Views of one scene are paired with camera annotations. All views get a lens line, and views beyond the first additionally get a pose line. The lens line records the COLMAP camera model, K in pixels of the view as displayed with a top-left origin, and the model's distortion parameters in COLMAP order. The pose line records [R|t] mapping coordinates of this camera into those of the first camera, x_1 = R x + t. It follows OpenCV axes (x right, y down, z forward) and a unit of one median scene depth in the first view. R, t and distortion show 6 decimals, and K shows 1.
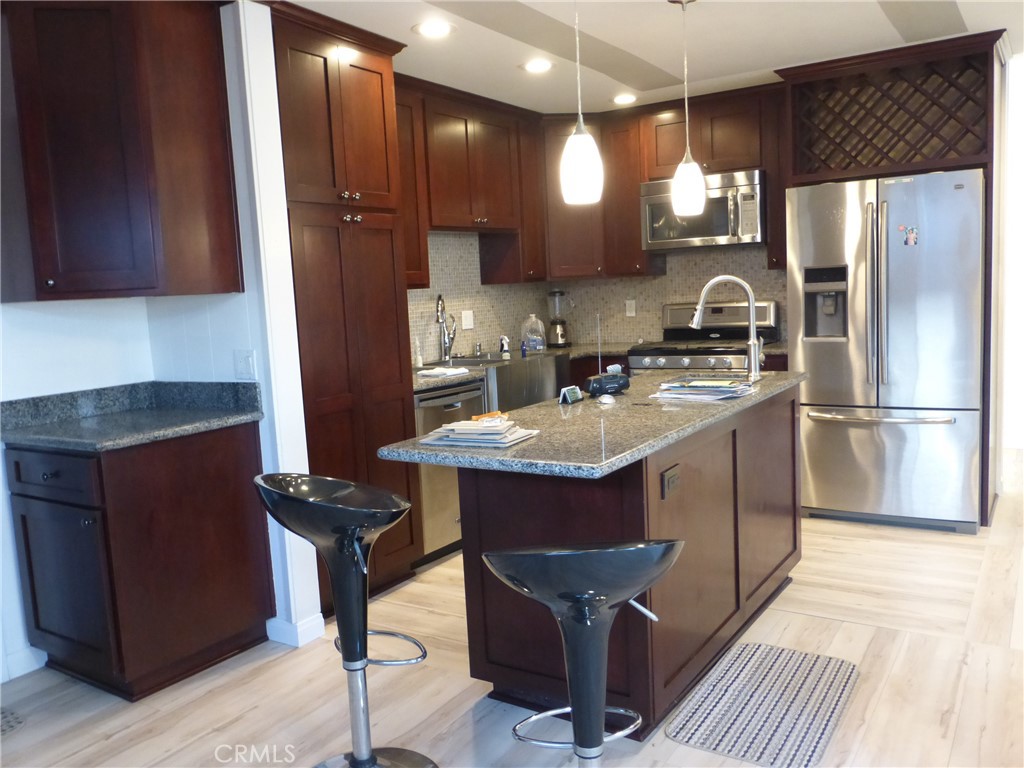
lens RADIAL K [[841.3, 0, 512.7], [0, 841.3, 383.9], [0, 0, 1]] dist [-0.042404, 0.059053]
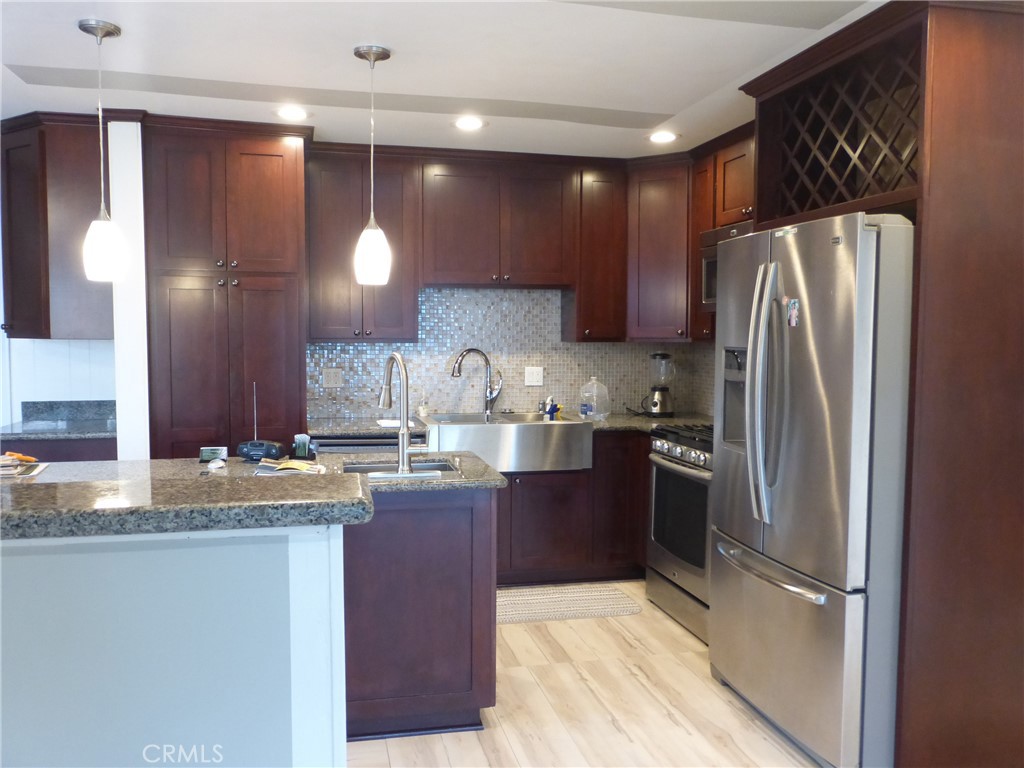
lens RADIAL K [[841.3, 0, 518.5], [0, 841.3, 383.4], [0, 0, 1]] dist [-0.042404, 0.059053]
pose [[0.722661, 0.096553, -0.684426, 0.905606], [-0.121748, 0.992495, 0.011463, -0.115630], [0.680396, 0.075044, 0.728992, 0.414668]]
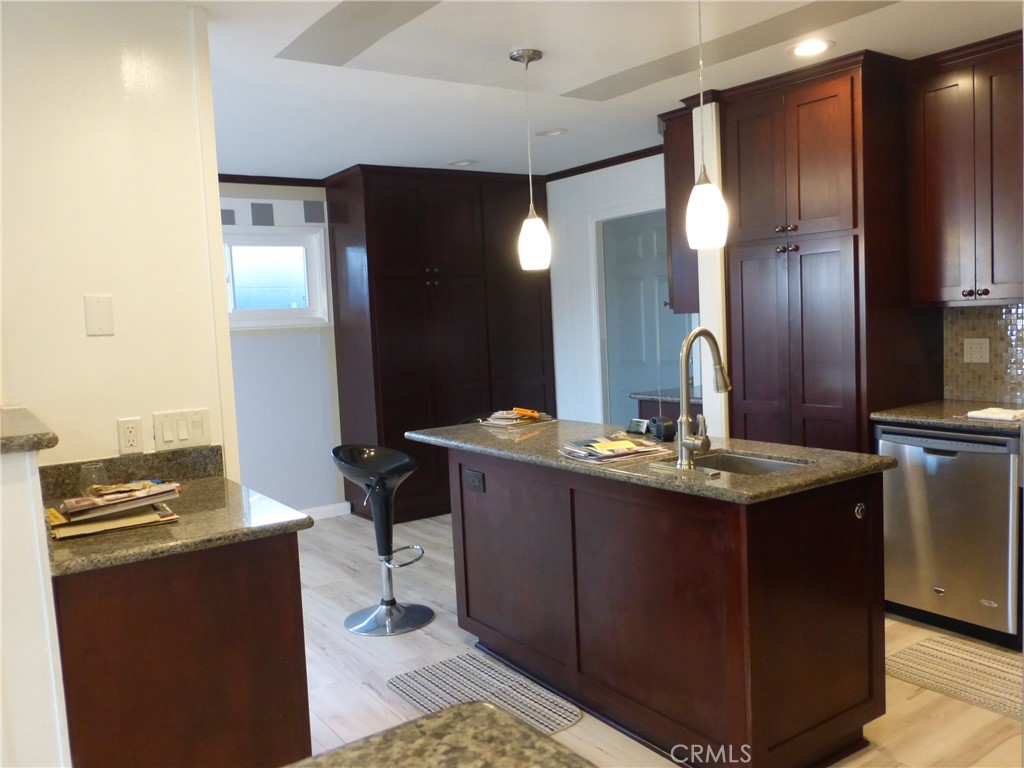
lens RADIAL K [[841.3, 0, 511.2], [0, 841.3, 389.7], [0, 0, 1]] dist [-0.042404, 0.059053]
pose [[-0.373727, 0.149136, -0.915471, 0.960654], [-0.039174, 0.983571, 0.176222, -0.188588], [0.926711, 0.101721, -0.361745, 1.054612]]
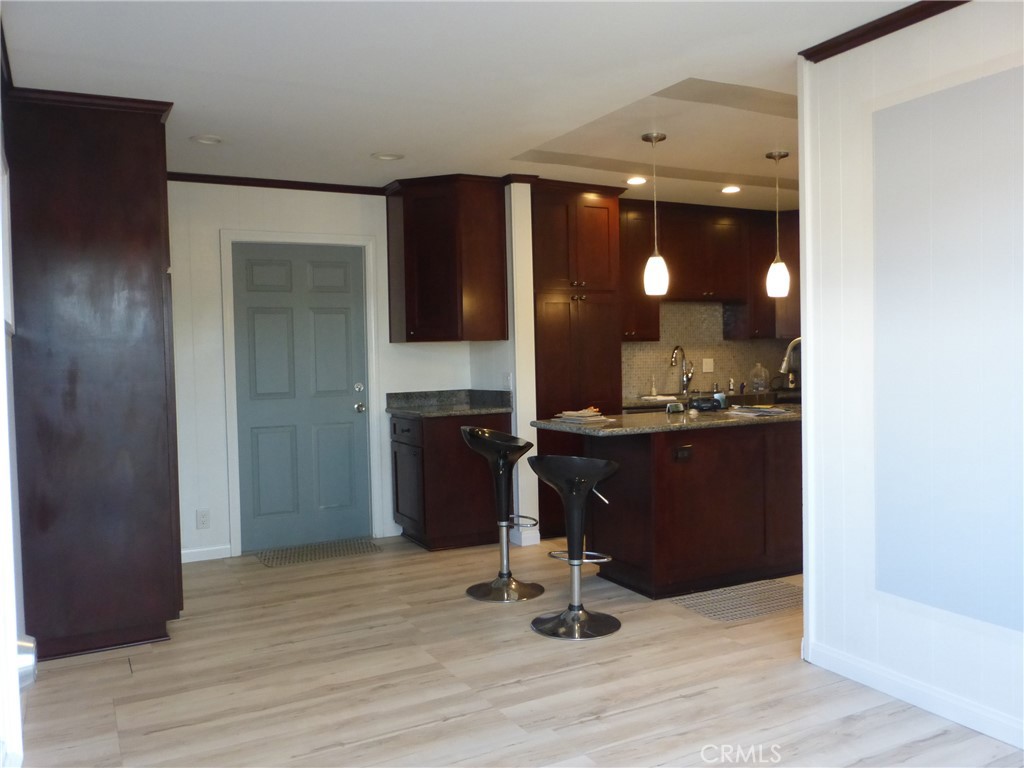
lens RADIAL K [[841.3, 0, 503.2], [0, 841.3, 385.0], [0, 0, 1]] dist [-0.042404, 0.059053]
pose [[0.866425, 0.051617, -0.496632, 0.497494], [-0.080767, 0.996032, -0.037384, 0.047445], [0.492732, 0.072502, 0.867156, -0.488419]]
